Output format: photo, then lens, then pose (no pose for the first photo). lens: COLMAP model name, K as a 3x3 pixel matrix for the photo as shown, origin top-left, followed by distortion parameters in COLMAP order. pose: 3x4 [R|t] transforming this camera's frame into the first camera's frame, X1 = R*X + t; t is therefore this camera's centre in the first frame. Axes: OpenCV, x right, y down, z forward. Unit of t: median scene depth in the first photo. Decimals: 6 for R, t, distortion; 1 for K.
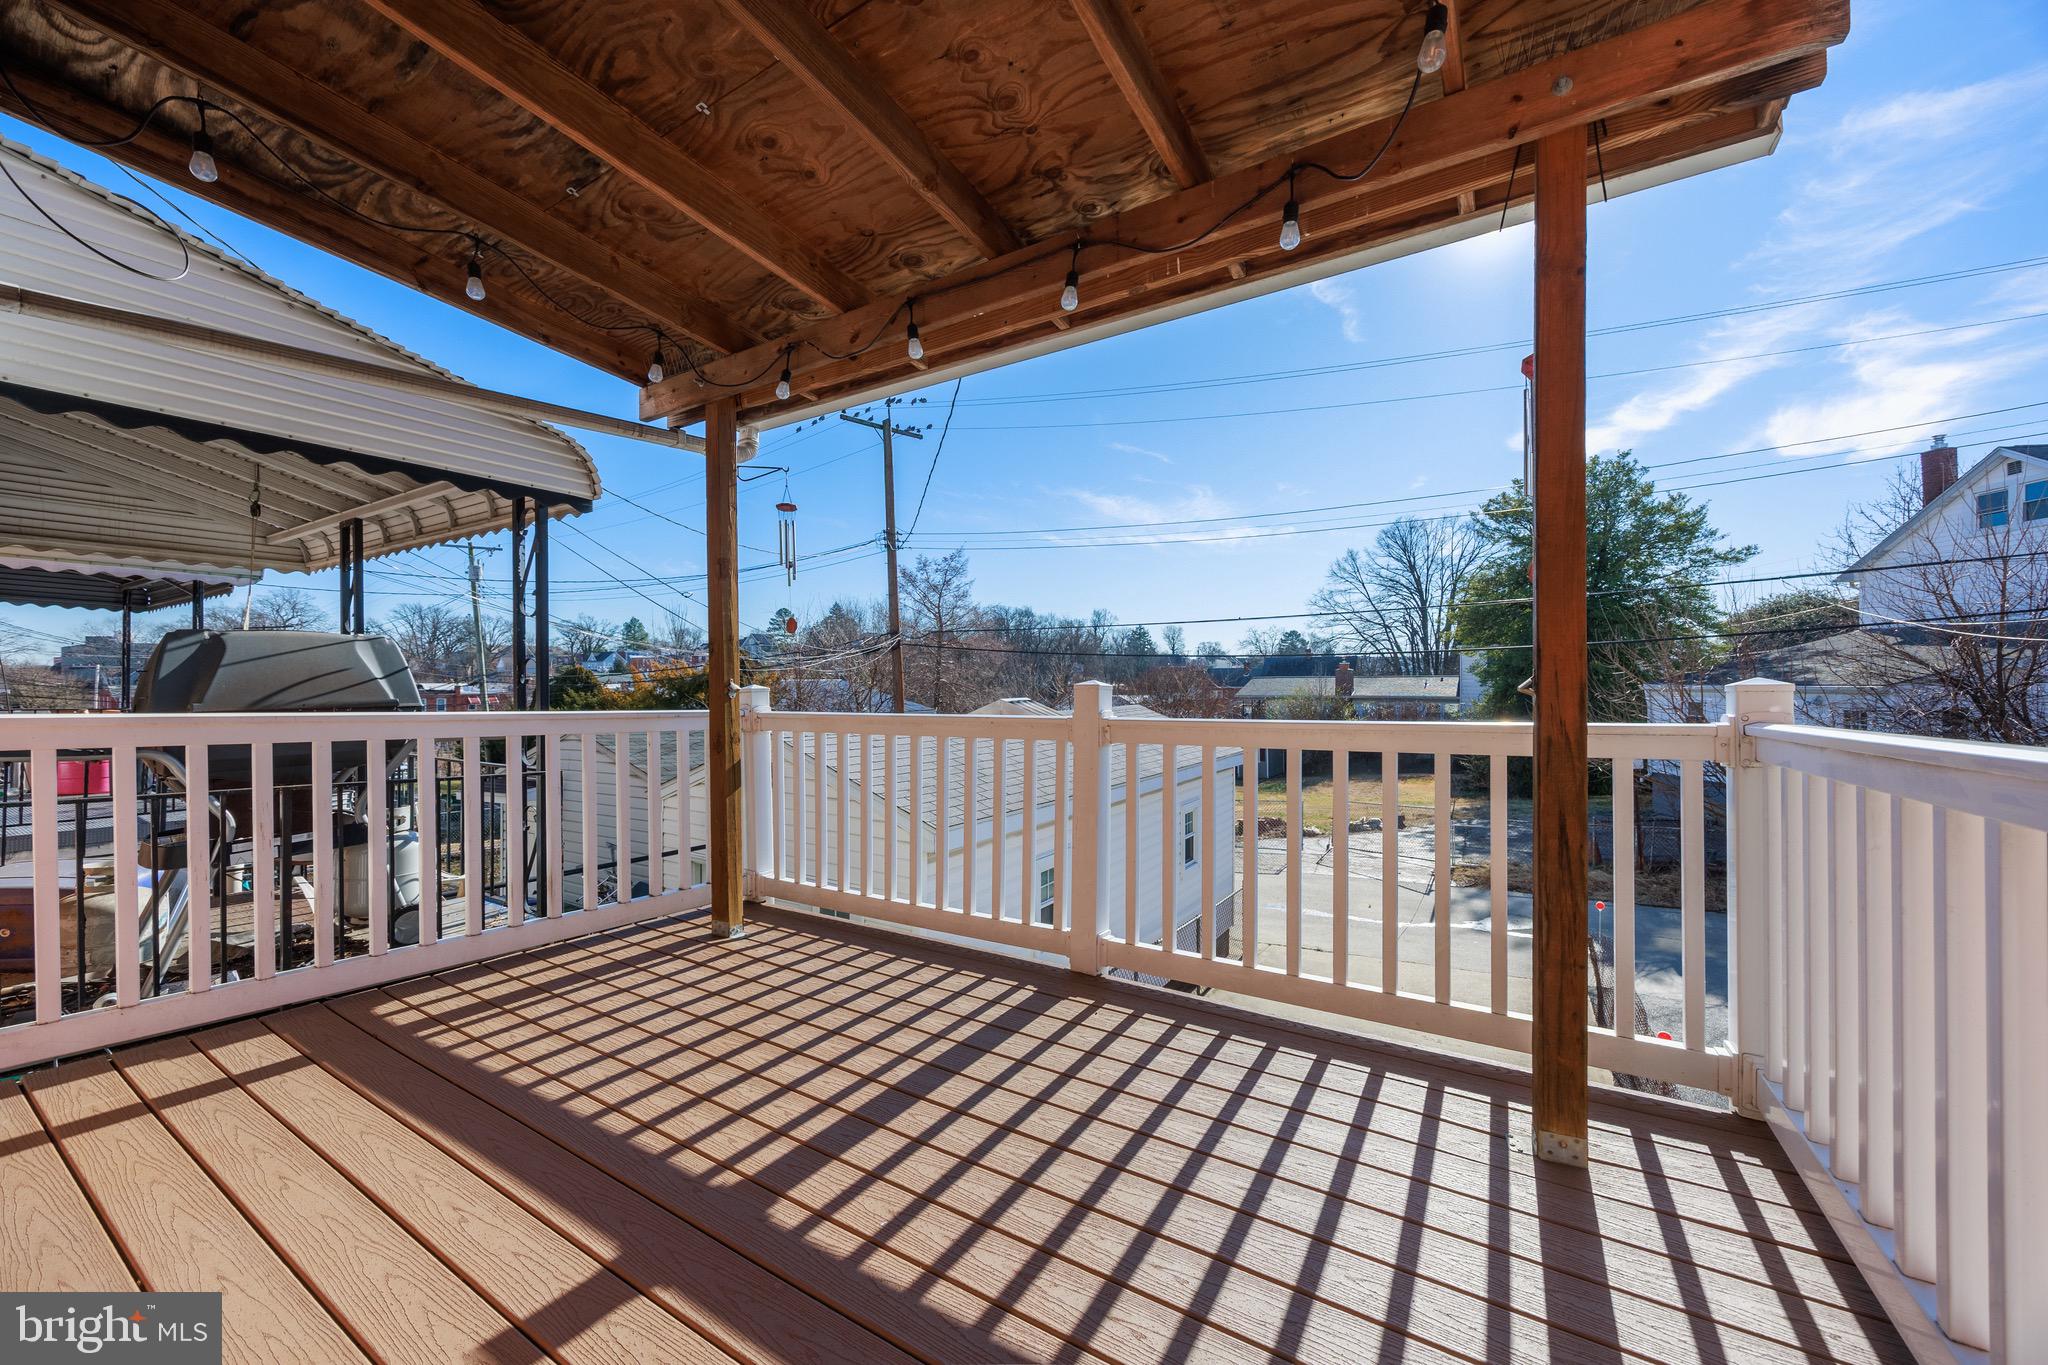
lens RADIAL K [[783.8, 0, 1025.6], [0, 783.8, 702.0], [0, 0, 1]] dist [0.001015, 0.000118]
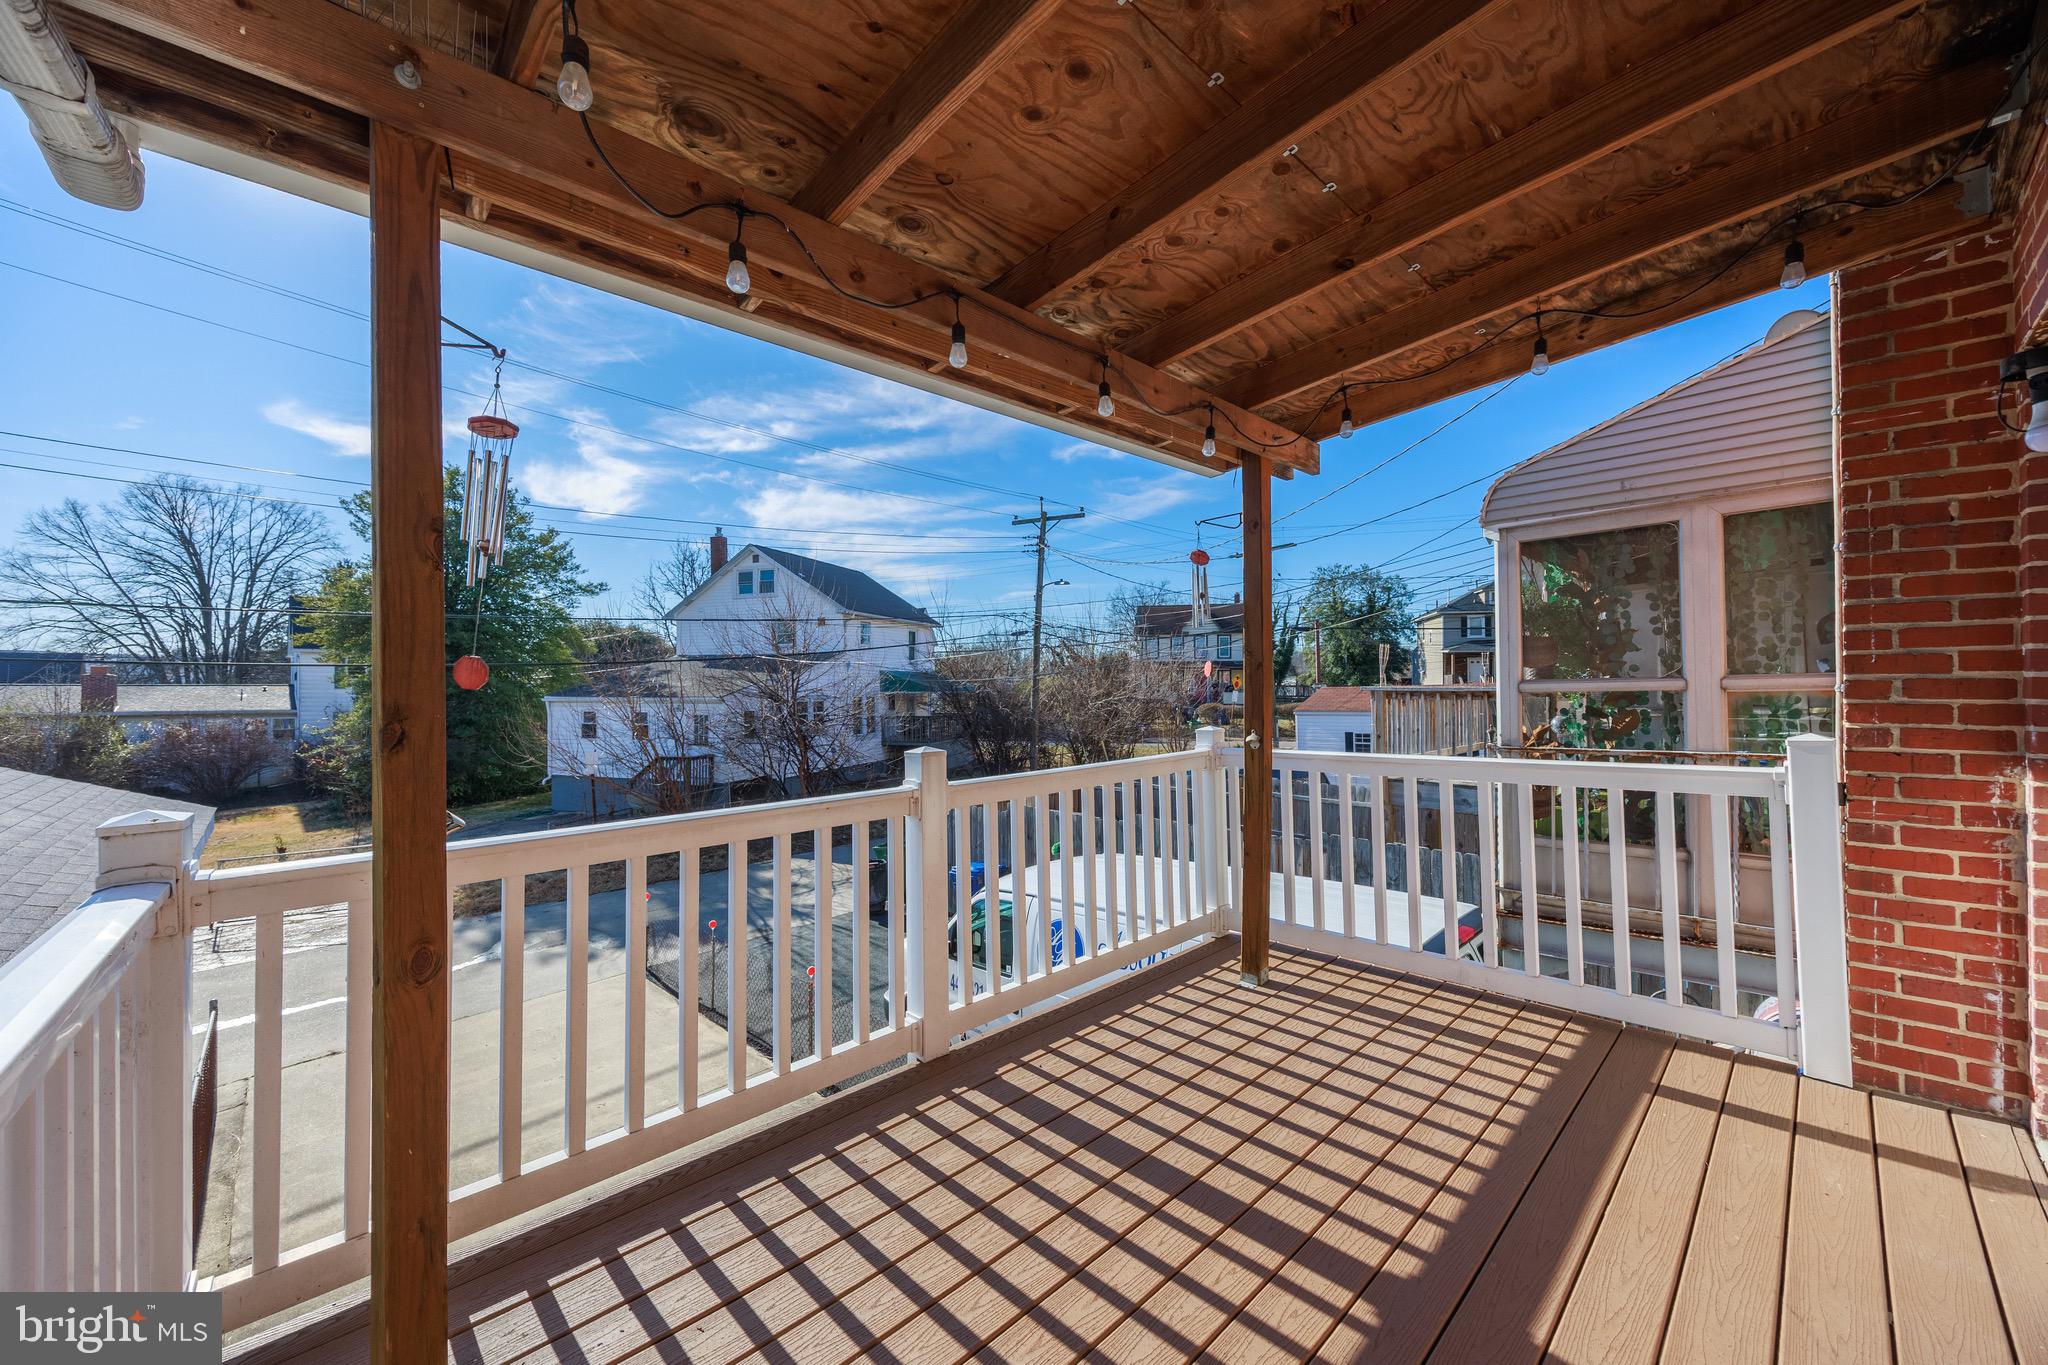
lens RADIAL K [[783.9, 0, 1007.9], [0, 783.9, 679.9], [0, 0, 1]] dist [-0.015475, 0.000210]
pose [[0.242315, 0.010025, 0.970146, -0.146610], [0.023684, 0.999588, -0.016245, -0.015654], [-0.969908, 0.026913, 0.241978, 0.122611]]
